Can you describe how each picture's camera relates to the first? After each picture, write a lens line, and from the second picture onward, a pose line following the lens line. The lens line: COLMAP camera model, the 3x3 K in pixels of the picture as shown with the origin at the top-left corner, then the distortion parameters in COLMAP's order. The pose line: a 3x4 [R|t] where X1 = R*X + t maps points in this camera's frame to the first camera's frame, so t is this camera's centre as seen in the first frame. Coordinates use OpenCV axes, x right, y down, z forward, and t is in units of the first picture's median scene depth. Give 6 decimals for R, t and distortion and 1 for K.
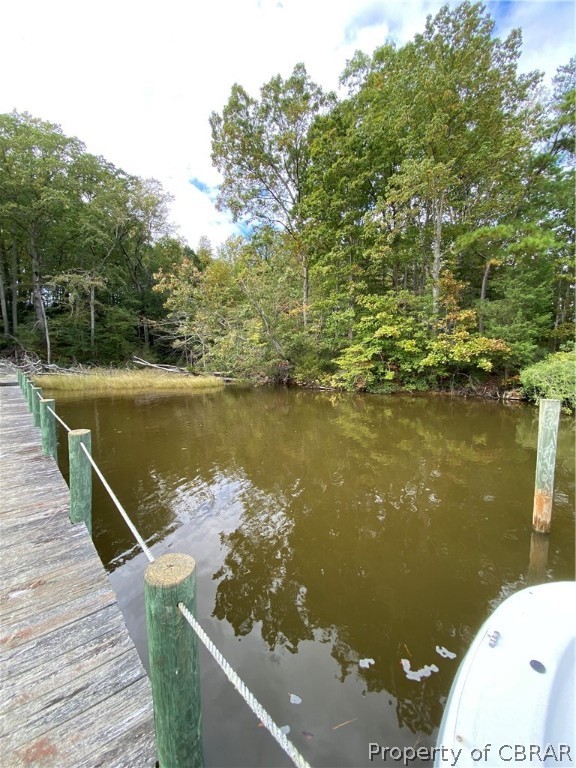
lens RADIAL K [[317.6, 0, 290.5], [0, 317.6, 384.3], [0, 0, 1]] dist [-0.000689, -0.000857]
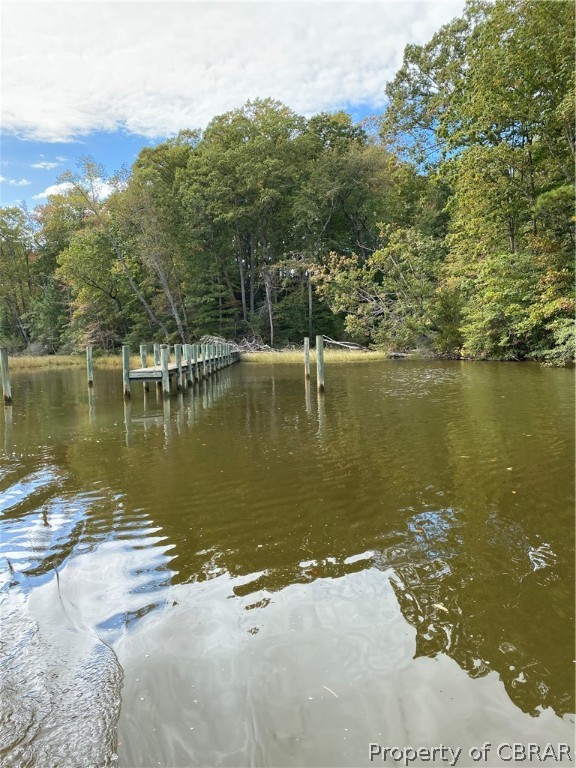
lens RADIAL K [[591.7, 0, 289.3], [0, 591.7, 388.9], [0, 0, 1]] dist [0.048938, -0.044037]
pose [[0.761610, 0.013096, -0.647904, 0.545898], [-0.014794, 0.999887, 0.002820, 0.068256], [0.647867, 0.007437, 0.761717, -0.443642]]
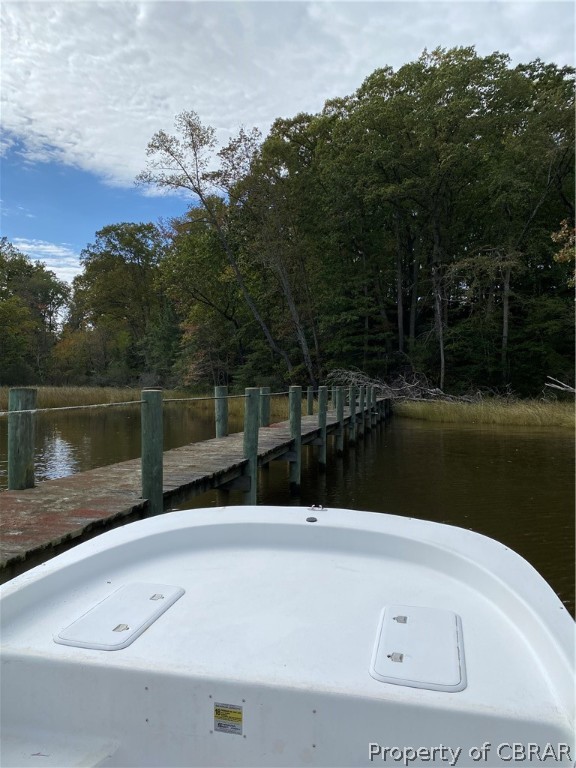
lens RADIAL K [[591.7, 0, 272.6], [0, 591.7, 386.7], [0, 0, 1]] dist [0.048938, -0.044037]
pose [[0.556072, -0.000610, -0.831134, 0.109881], [-0.075041, 0.995879, -0.050937, 0.020434], [0.827739, 0.090694, 0.553735, -0.020685]]
